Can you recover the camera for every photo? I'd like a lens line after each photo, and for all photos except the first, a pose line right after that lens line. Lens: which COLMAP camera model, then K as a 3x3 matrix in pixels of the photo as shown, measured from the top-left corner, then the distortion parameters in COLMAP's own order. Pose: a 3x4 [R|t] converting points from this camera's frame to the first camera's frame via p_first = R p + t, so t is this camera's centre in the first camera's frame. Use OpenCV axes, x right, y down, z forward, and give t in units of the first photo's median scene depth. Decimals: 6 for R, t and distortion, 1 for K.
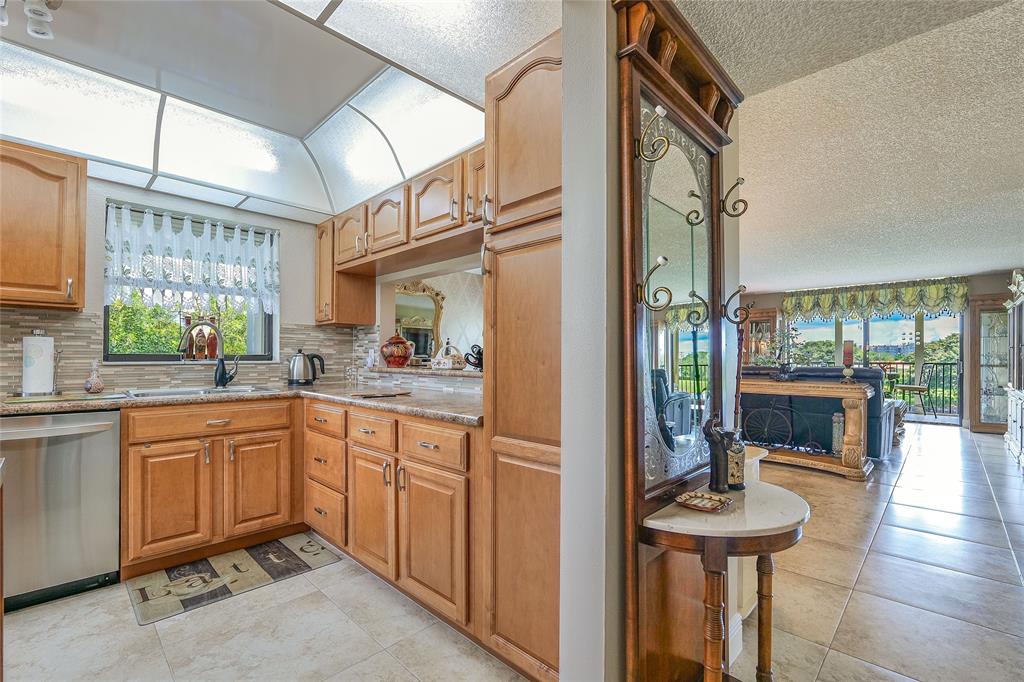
lens RADIAL K [[439.6, 0, 510.4], [0, 439.6, 350.8], [0, 0, 1]] dist [-0.009124, 0.001182]
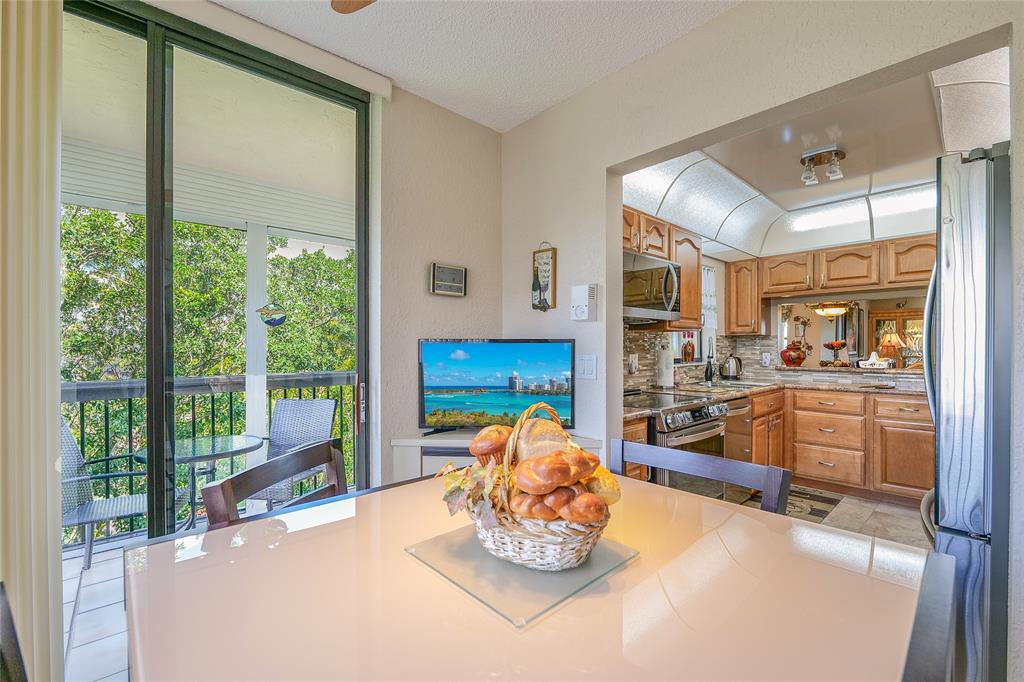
lens RADIAL K [[439.6, 0, 512.3], [0, 439.6, 346.7], [0, 0, 1]] dist [-0.009124, 0.001182]
pose [[0.998773, -0.006830, -0.049057, -1.382294], [0.007690, 0.999819, 0.017378, -0.070812], [0.048930, -0.017734, 0.998645, -0.527210]]
